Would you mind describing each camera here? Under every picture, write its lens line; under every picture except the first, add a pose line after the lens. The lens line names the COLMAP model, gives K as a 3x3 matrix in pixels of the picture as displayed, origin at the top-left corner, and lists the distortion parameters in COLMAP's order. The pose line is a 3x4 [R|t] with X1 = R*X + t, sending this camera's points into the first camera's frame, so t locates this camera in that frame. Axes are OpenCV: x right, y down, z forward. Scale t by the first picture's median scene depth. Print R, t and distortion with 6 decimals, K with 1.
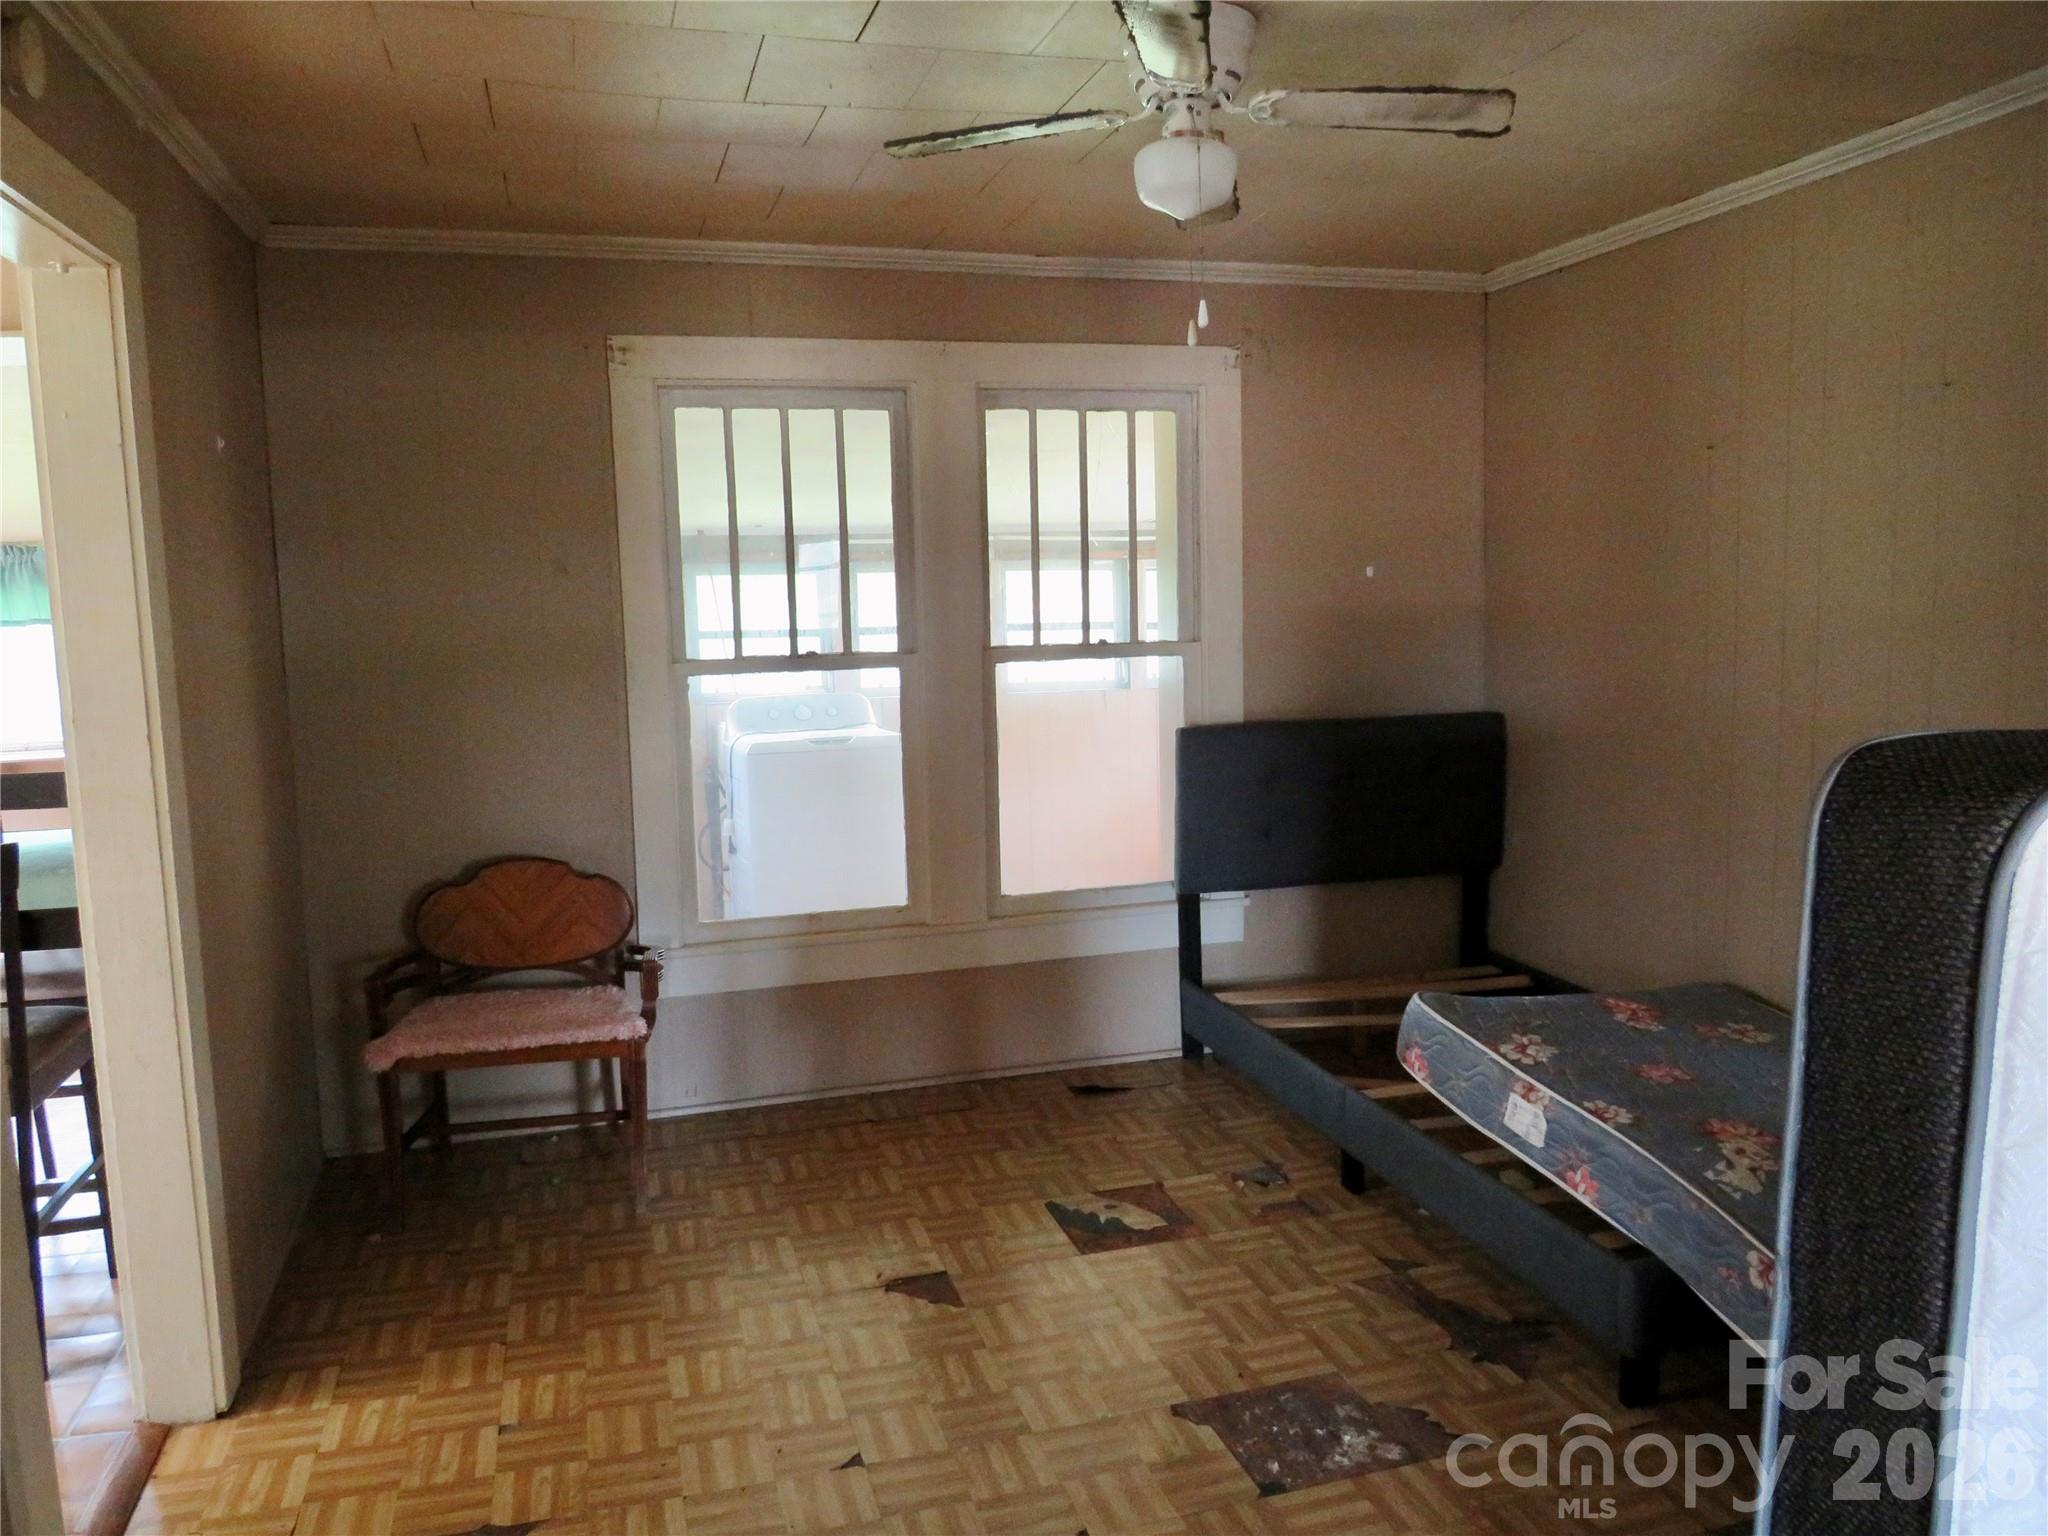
lens RADIAL K [[1469.9, 0, 1007.7], [0, 1469.9, 771.9], [0, 0, 1]] dist [-0.021806, 0.005724]
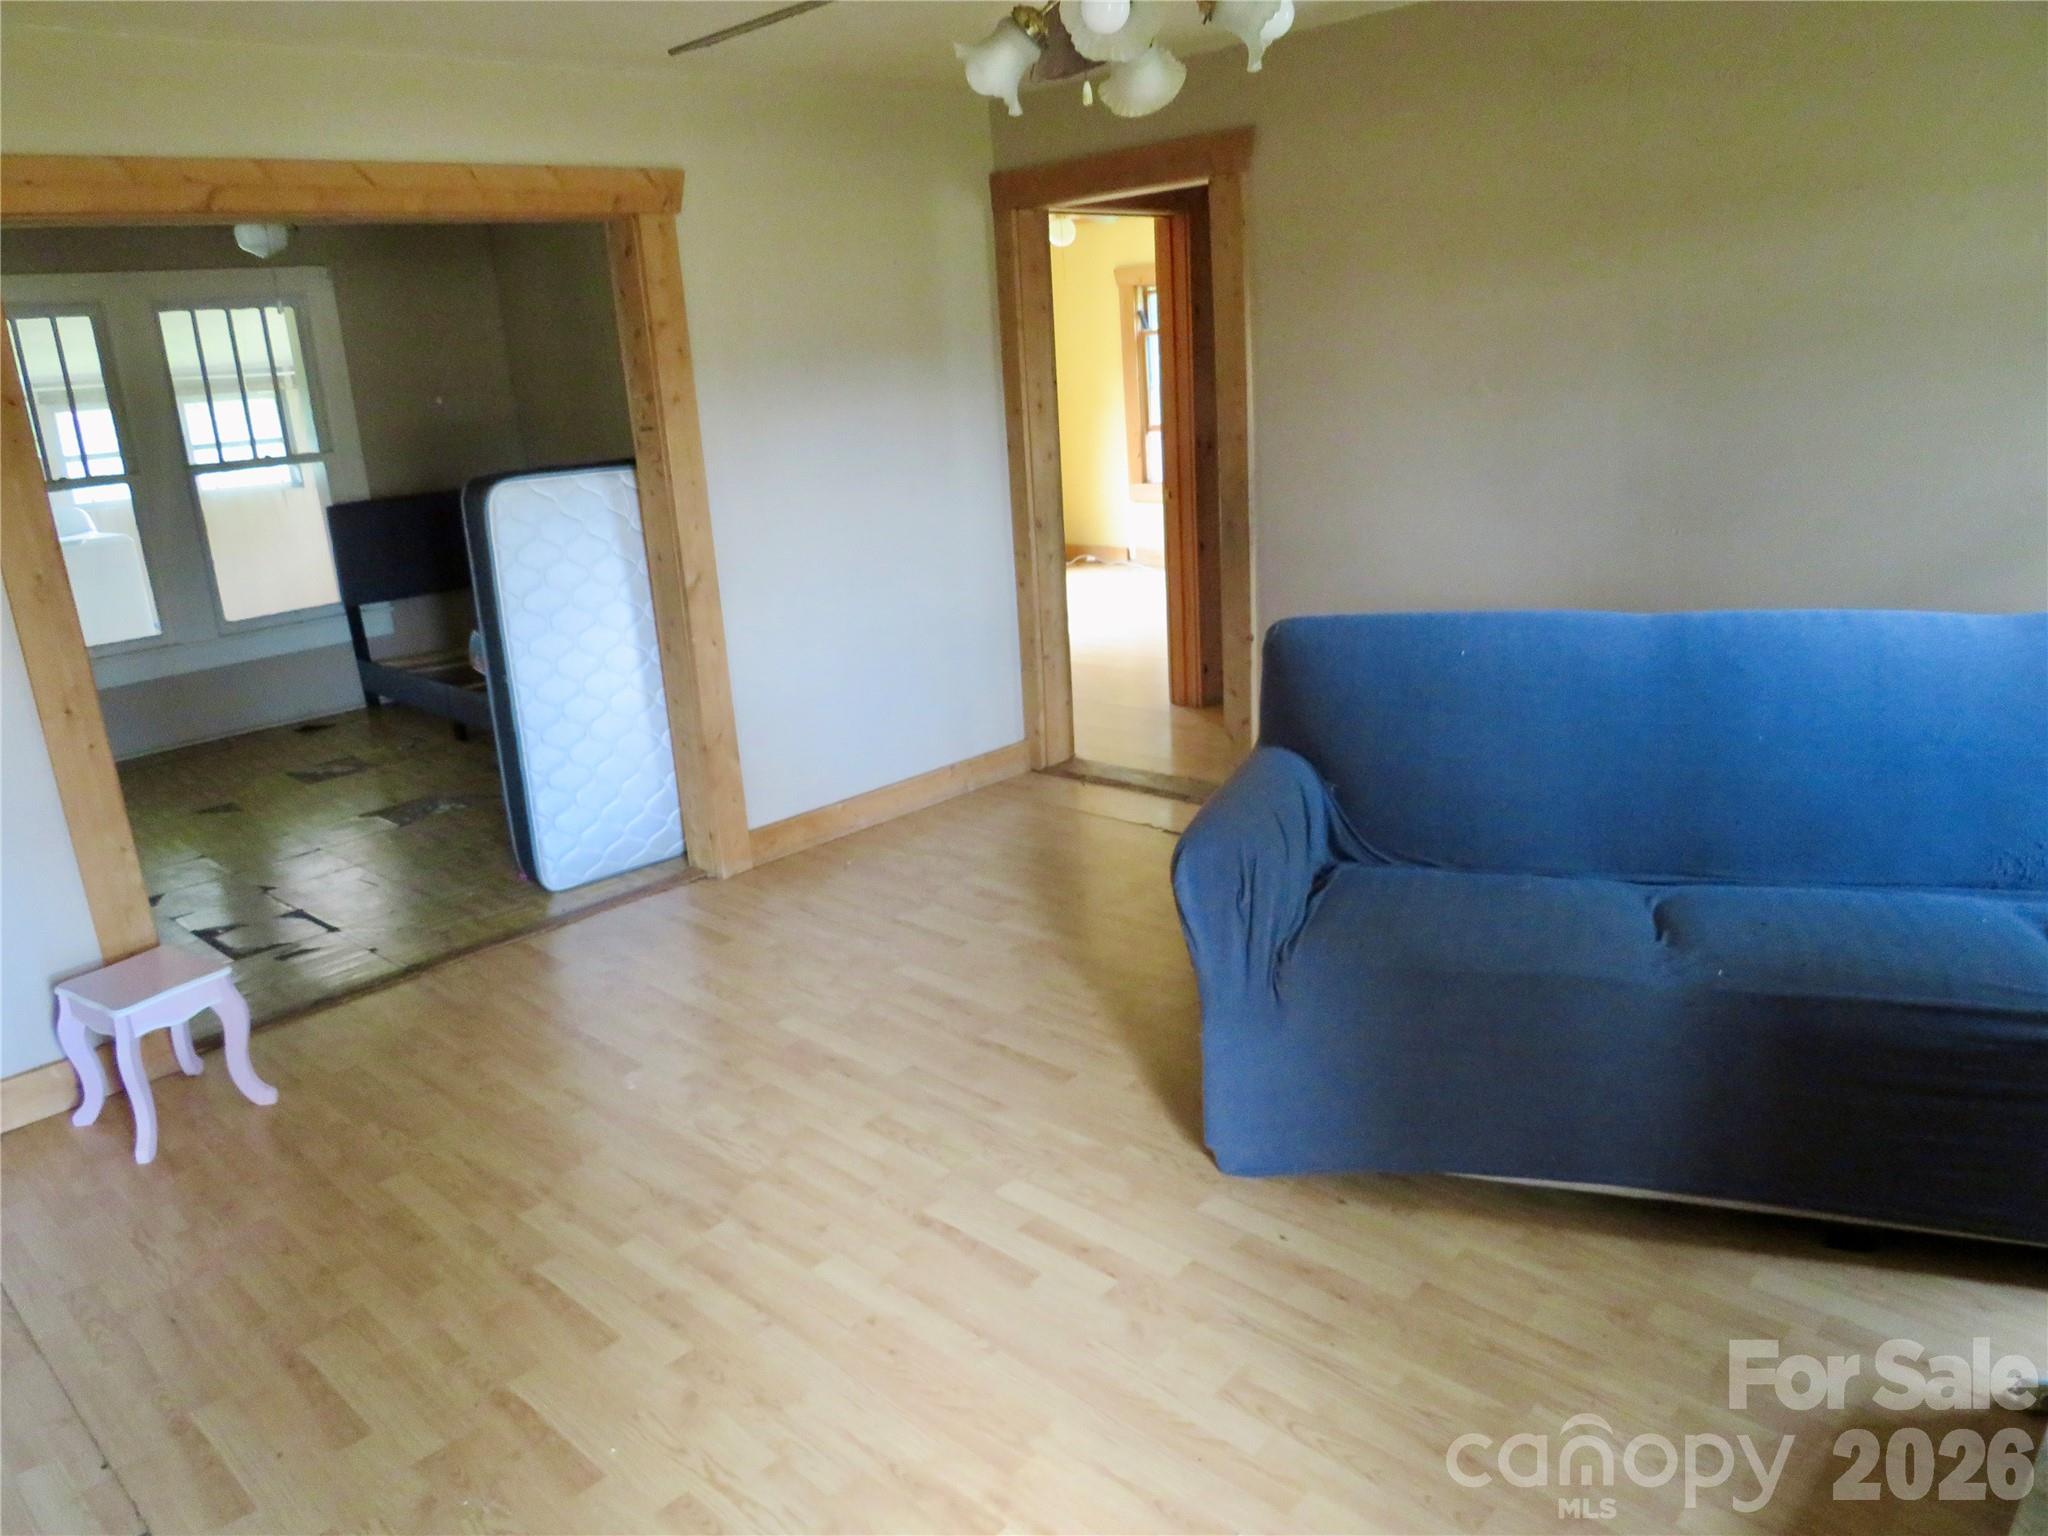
lens RADIAL K [[1469.9, 0, 1007.7], [0, 1469.9, 771.9], [0, 0, 1]] dist [-0.021806, 0.005724]
pose [[0.869765, -0.167738, 0.464083, -0.029596], [0.097426, 0.980314, 0.171732, 0.052751], [-0.483754, -0.104153, 0.868985, -0.801306]]
